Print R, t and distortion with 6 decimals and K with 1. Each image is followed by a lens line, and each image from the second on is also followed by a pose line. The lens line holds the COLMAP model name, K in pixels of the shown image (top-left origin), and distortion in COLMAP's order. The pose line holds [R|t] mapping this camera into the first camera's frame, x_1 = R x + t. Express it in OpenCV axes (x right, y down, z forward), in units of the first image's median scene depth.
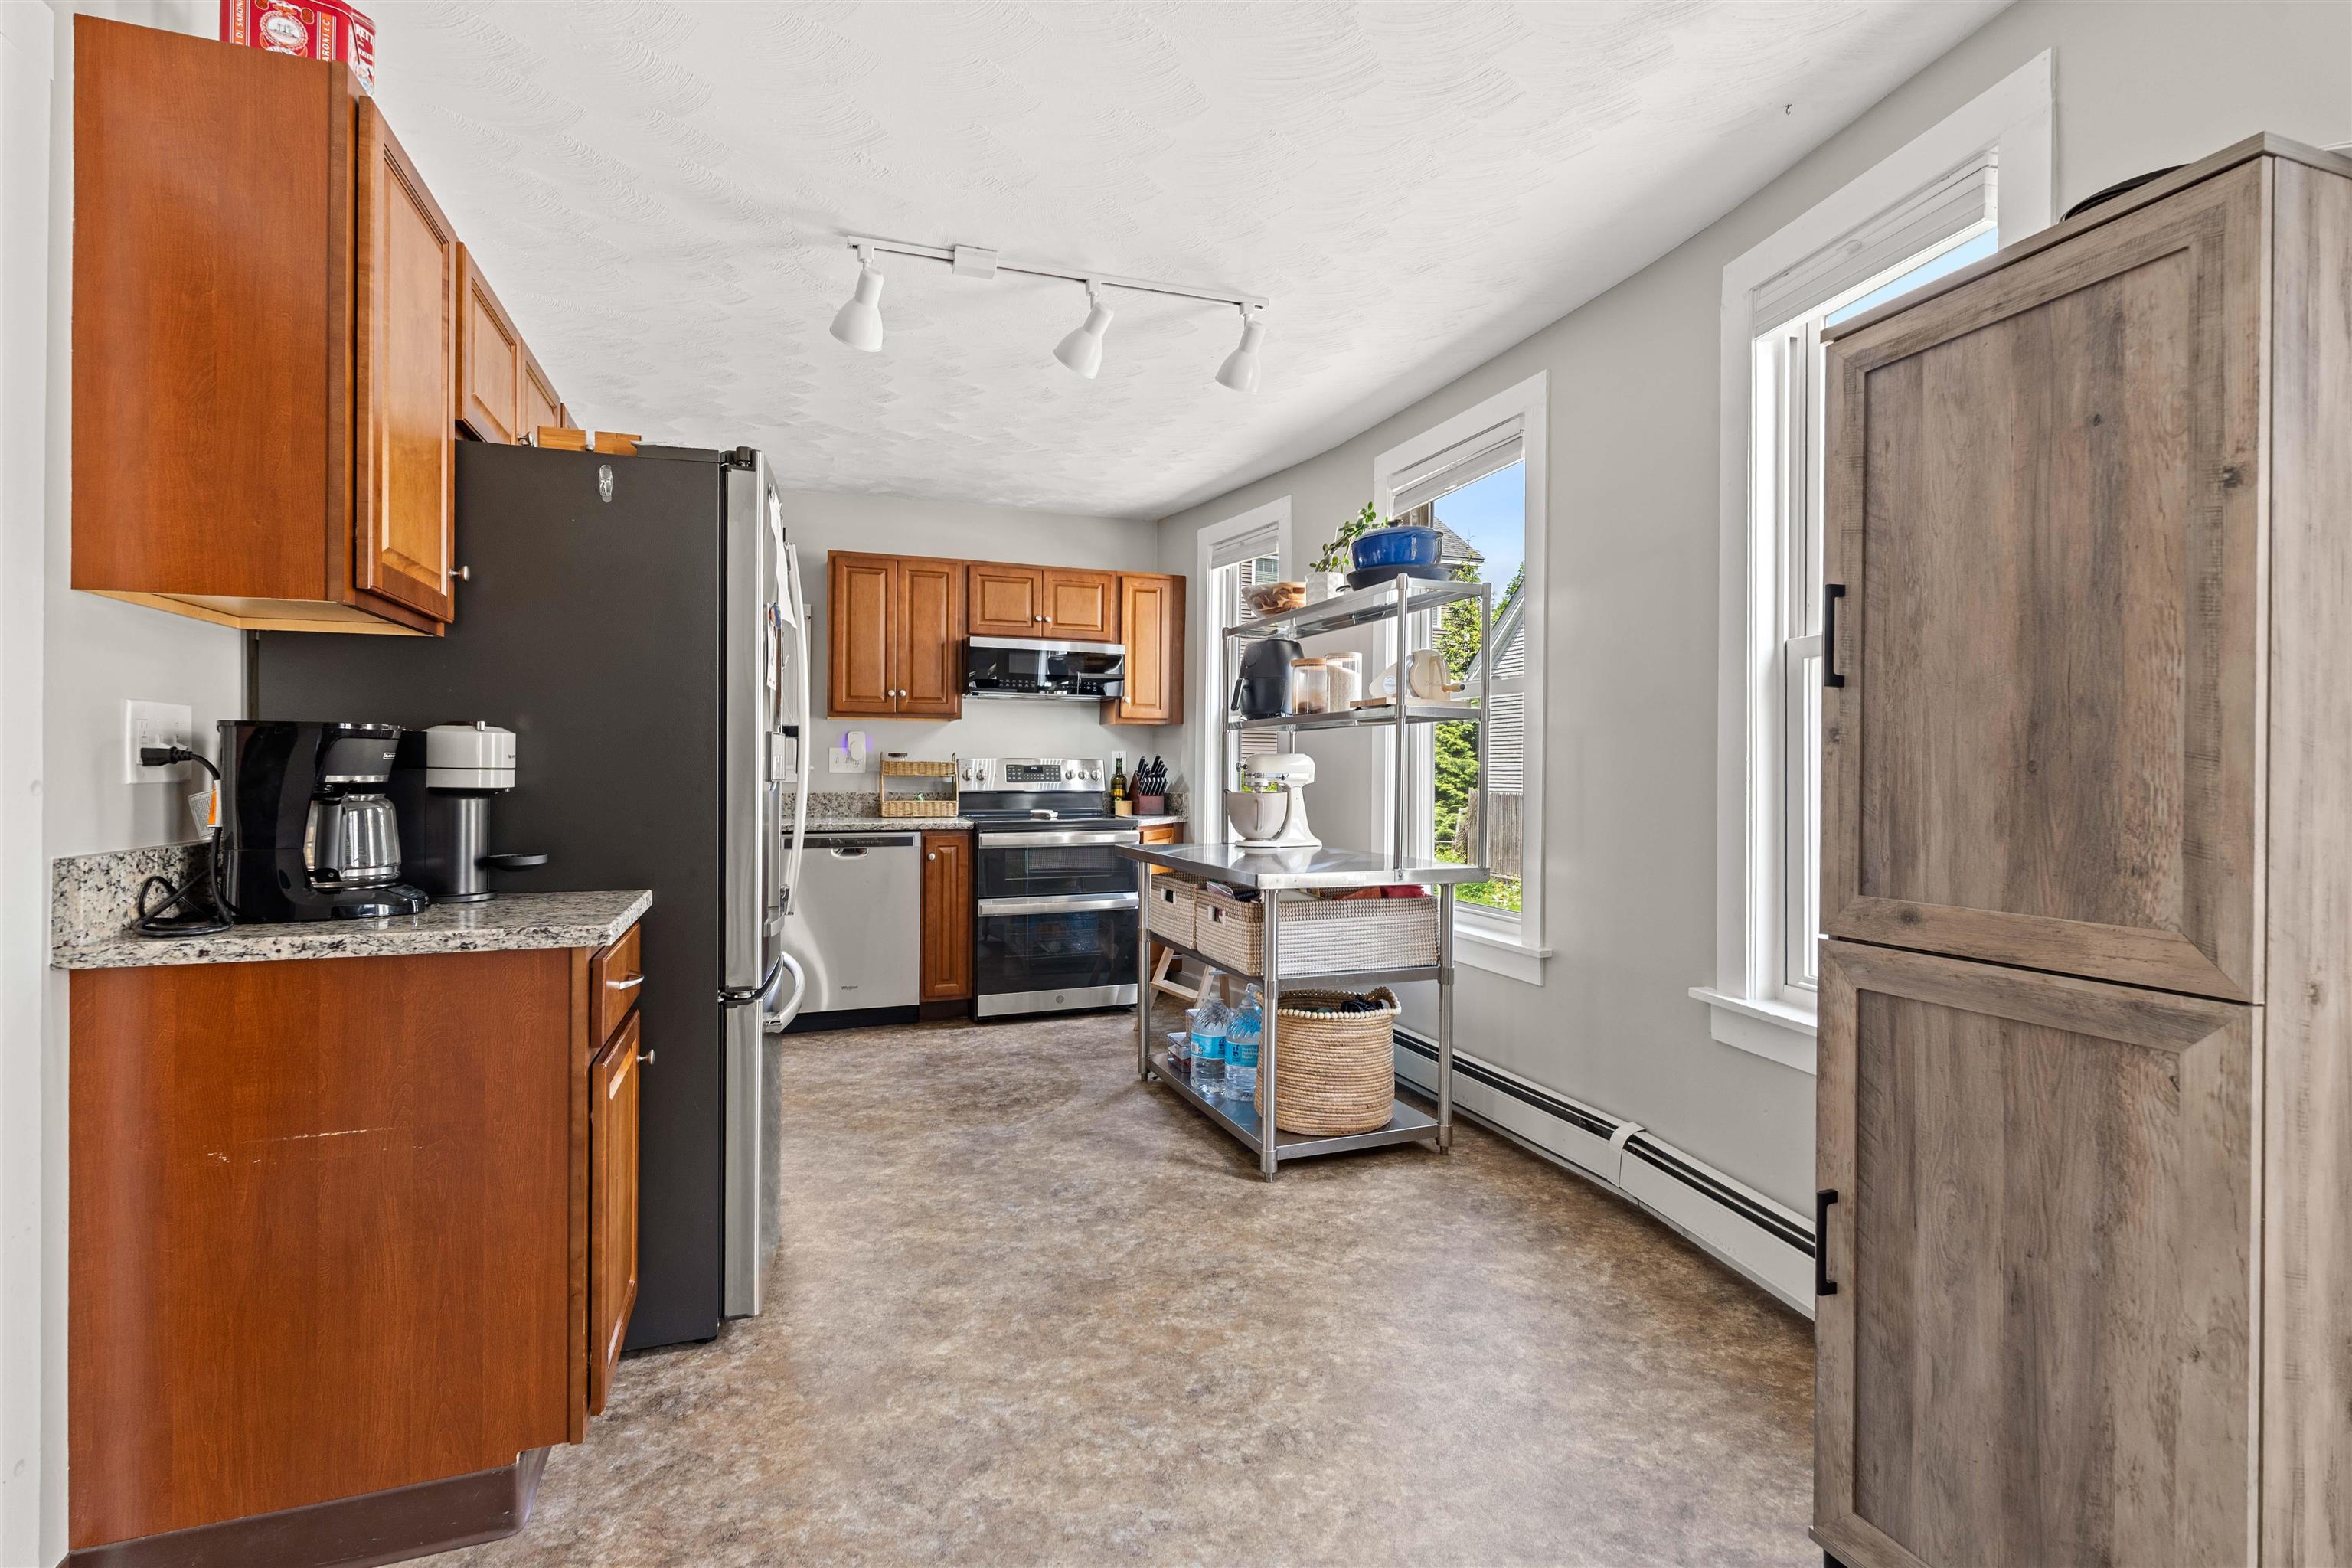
lens RADIAL K [[1049.9, 0, 1176.1], [0, 1049.9, 775.5], [0, 0, 1]] dist [-0.004100, 0.000156]
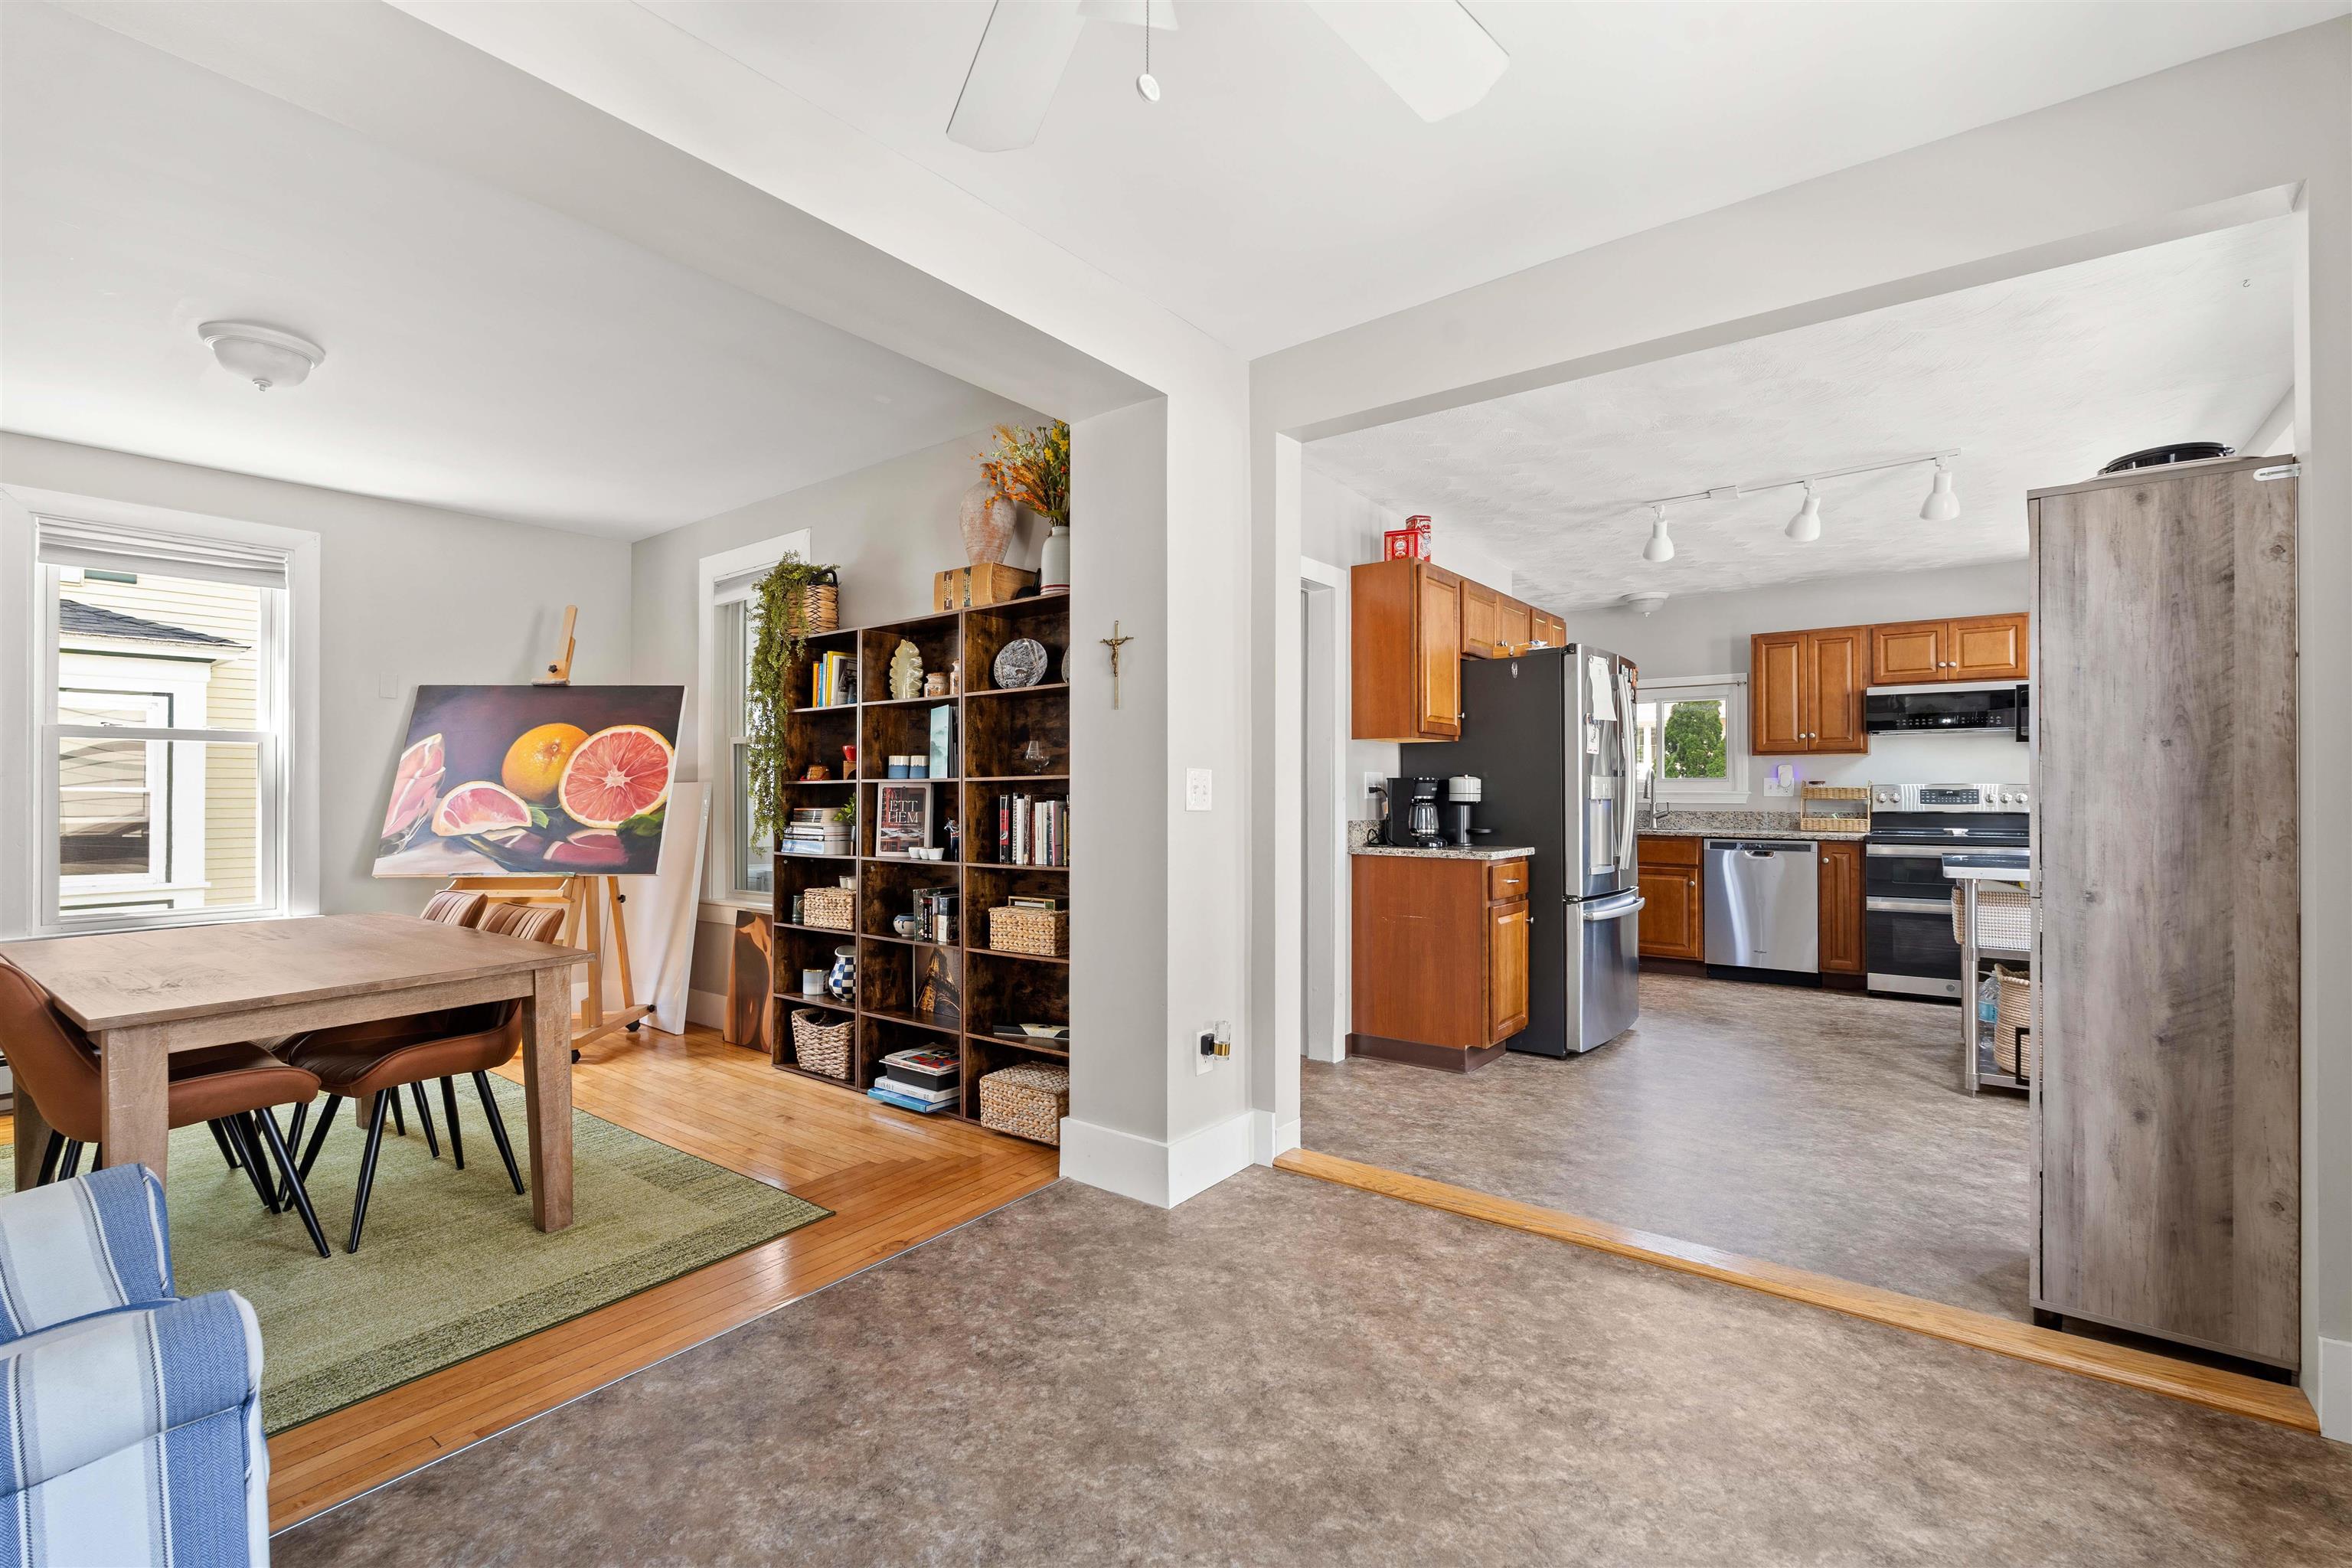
lens RADIAL K [[1049.9, 0, 1174.4], [0, 1049.9, 780.7], [0, 0, 1]] dist [-0.004100, 0.000156]
pose [[0.528964, -0.017628, -0.848461, 0.769735], [-0.000975, 0.999771, -0.021379, 0.011839], [0.848644, 0.012136, 0.528825, -0.649553]]
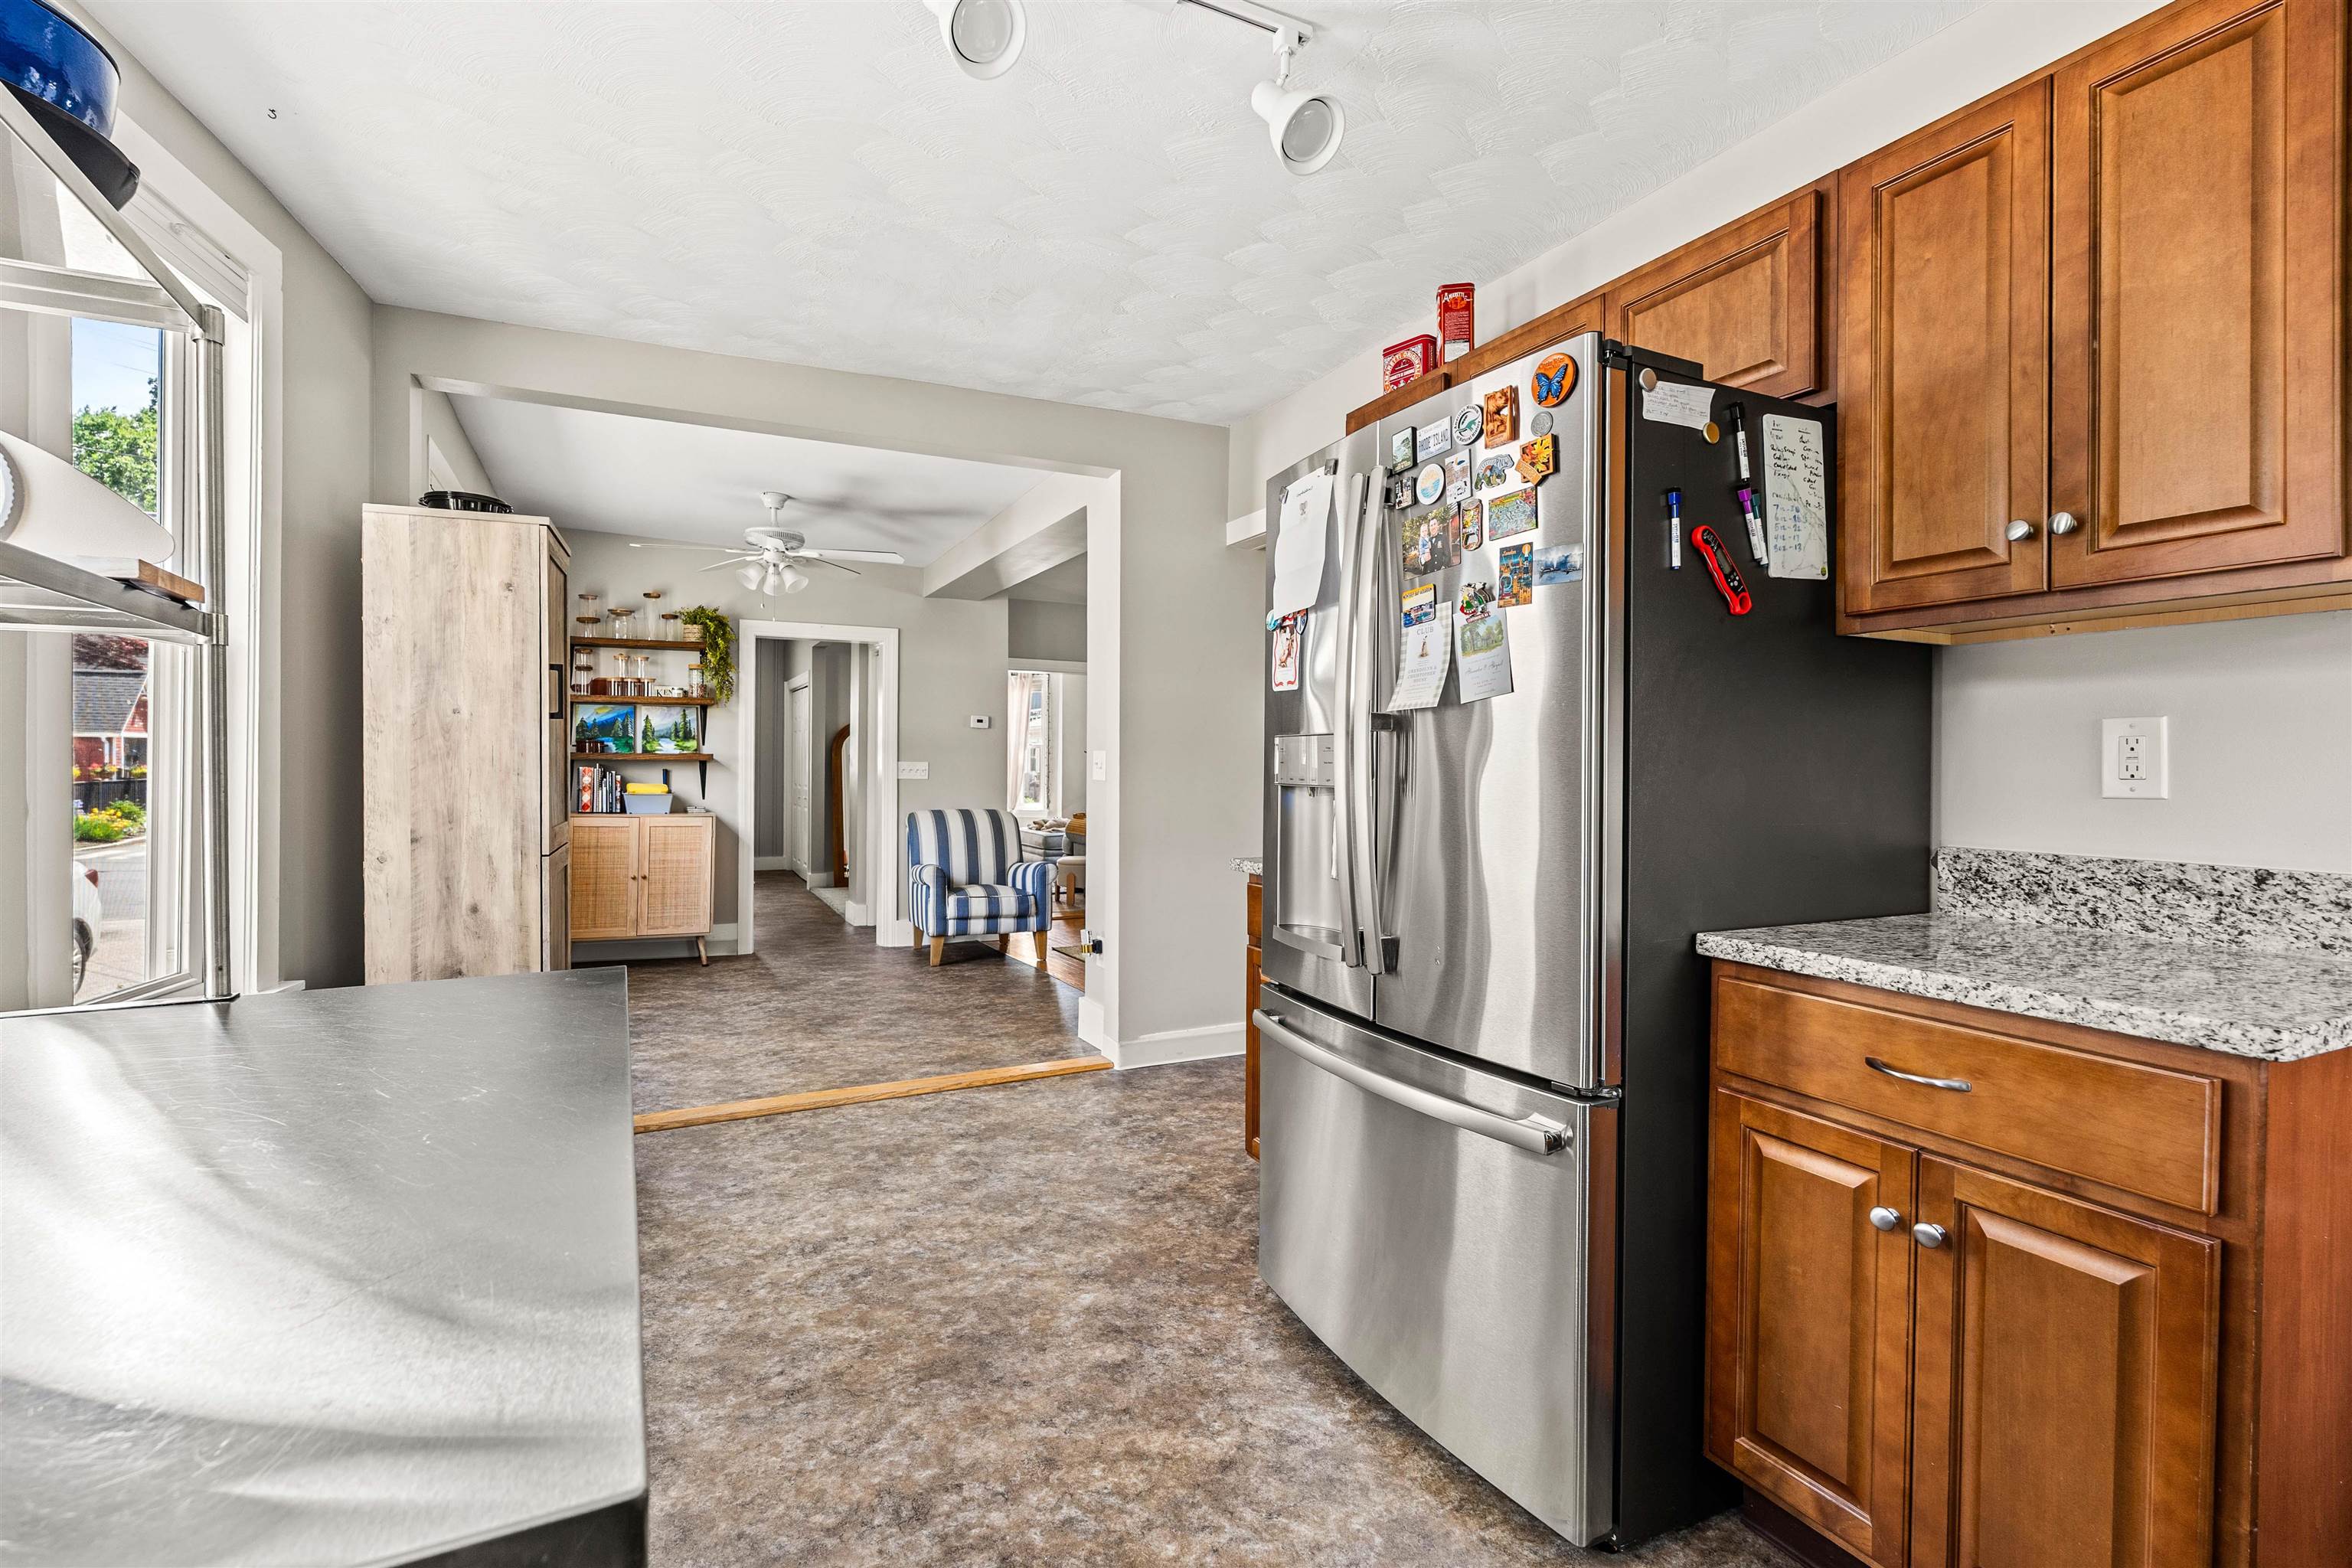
lens RADIAL K [[1049.9, 0, 1160.0], [0, 1049.9, 767.3], [0, 0, 1]] dist [-0.004100, 0.000156]
pose [[-0.995497, -0.014413, -0.093686, -0.148803], [-0.015315, 0.999843, 0.008913, -0.015923], [0.093543, 0.010308, -0.995562, 1.654635]]
